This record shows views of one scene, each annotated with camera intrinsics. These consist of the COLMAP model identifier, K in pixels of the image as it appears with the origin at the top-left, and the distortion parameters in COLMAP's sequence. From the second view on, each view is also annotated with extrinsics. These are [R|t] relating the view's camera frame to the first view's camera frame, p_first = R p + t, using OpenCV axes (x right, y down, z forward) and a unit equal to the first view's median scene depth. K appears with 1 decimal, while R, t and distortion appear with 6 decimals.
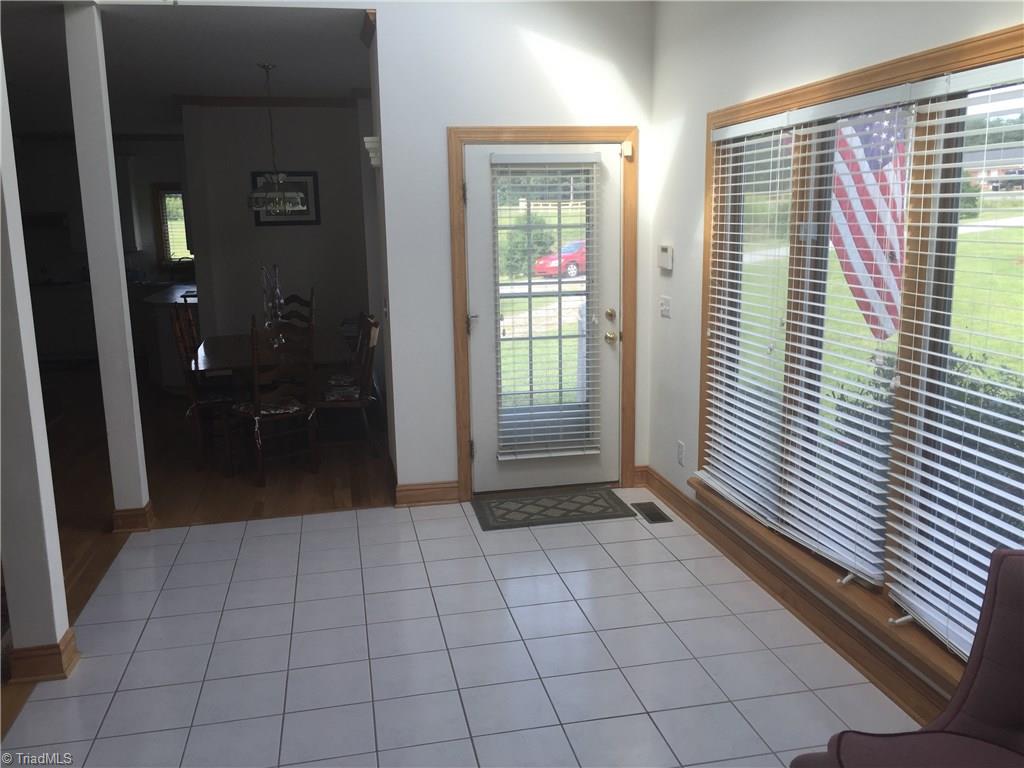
lens RADIAL K [[876.1, 0, 513.0], [0, 876.1, 381.9], [0, 0, 1]] dist [0.069538, -0.094556]
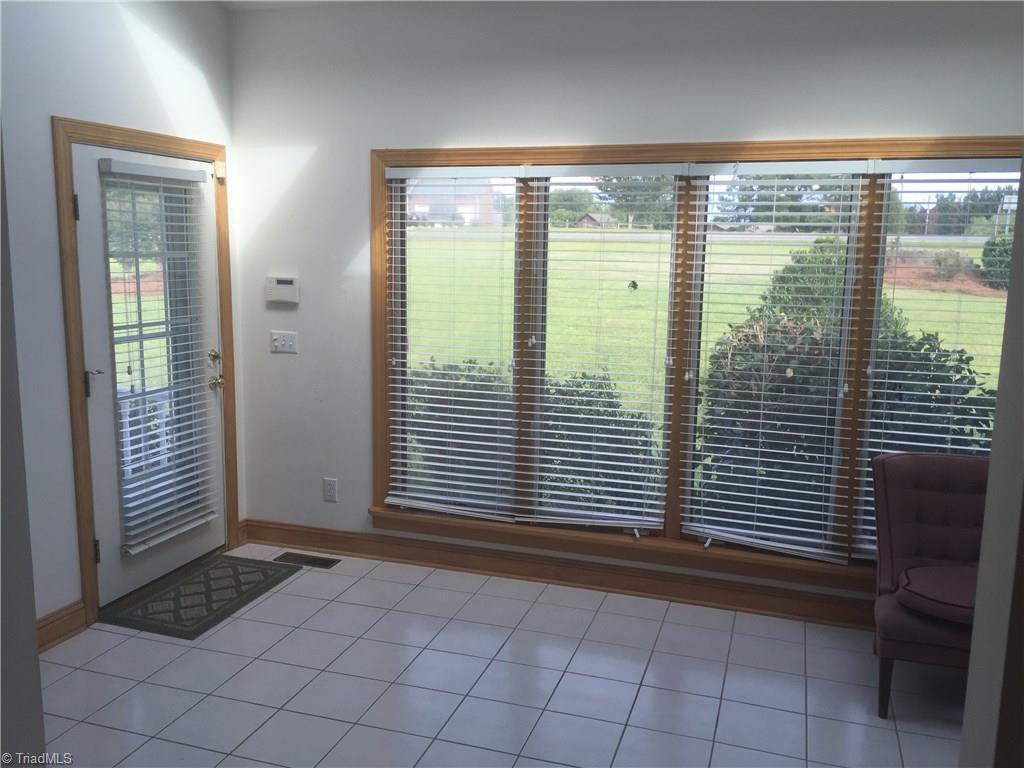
lens RADIAL K [[876.1, 0, 510.4], [0, 876.1, 386.3], [0, 0, 1]] dist [0.069538, -0.094556]
pose [[0.503374, -0.112247, 0.856747, -0.511465], [0.135886, 0.989472, 0.049797, -0.052290], [-0.853317, 0.091353, 0.513327, 0.310285]]
